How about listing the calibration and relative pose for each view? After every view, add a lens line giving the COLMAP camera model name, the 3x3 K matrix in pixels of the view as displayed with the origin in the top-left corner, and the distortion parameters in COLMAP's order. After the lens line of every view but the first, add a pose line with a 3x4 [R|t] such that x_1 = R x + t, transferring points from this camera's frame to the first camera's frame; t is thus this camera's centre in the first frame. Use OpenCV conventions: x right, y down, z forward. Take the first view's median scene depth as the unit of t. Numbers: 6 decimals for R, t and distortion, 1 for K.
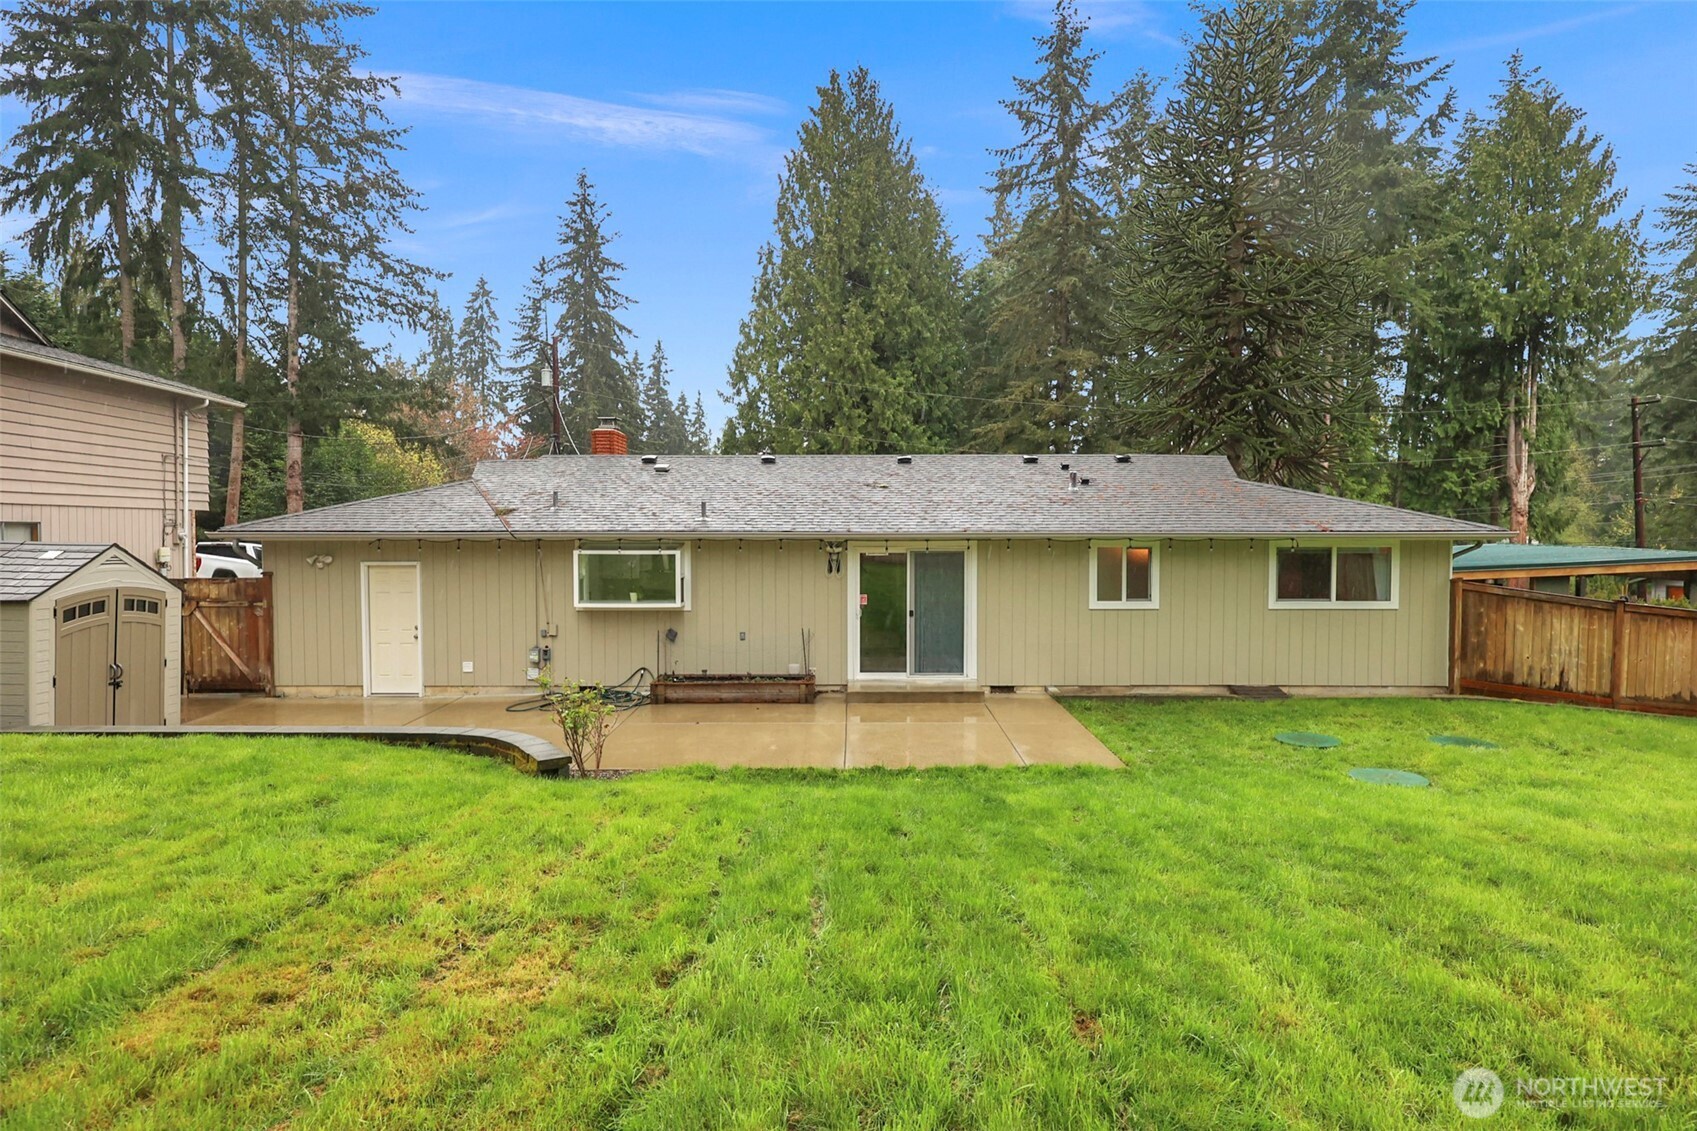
lens RADIAL K [[882.6, 0, 848.0], [0, 882.6, 566.8], [0, 0, 1]] dist [-0.012194, 0.001142]
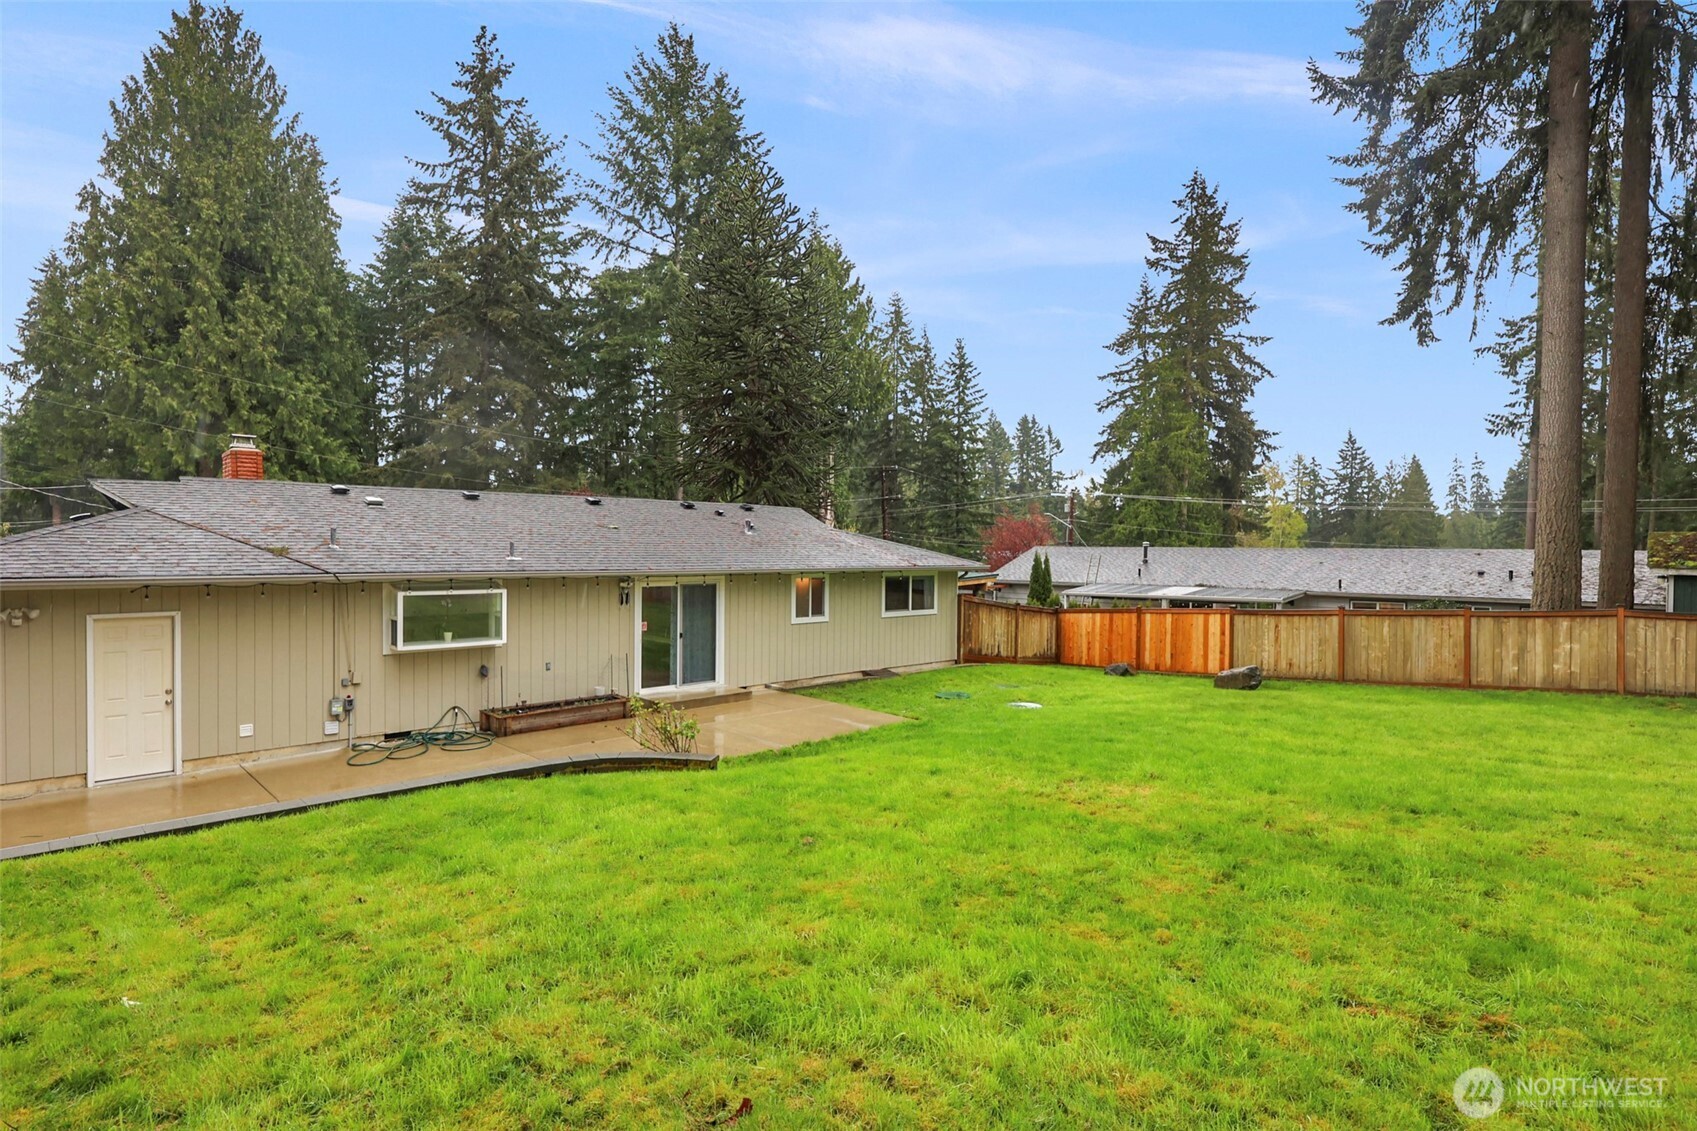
lens RADIAL K [[882.6, 0, 851.6], [0, 882.6, 569.7], [0, 0, 1]] dist [-0.012194, 0.001142]
pose [[0.703429, -0.010393, 0.710690, -0.626188], [0.022551, 0.999716, -0.007701, -0.023513], [-0.710408, 0.021444, 0.703464, -0.026742]]
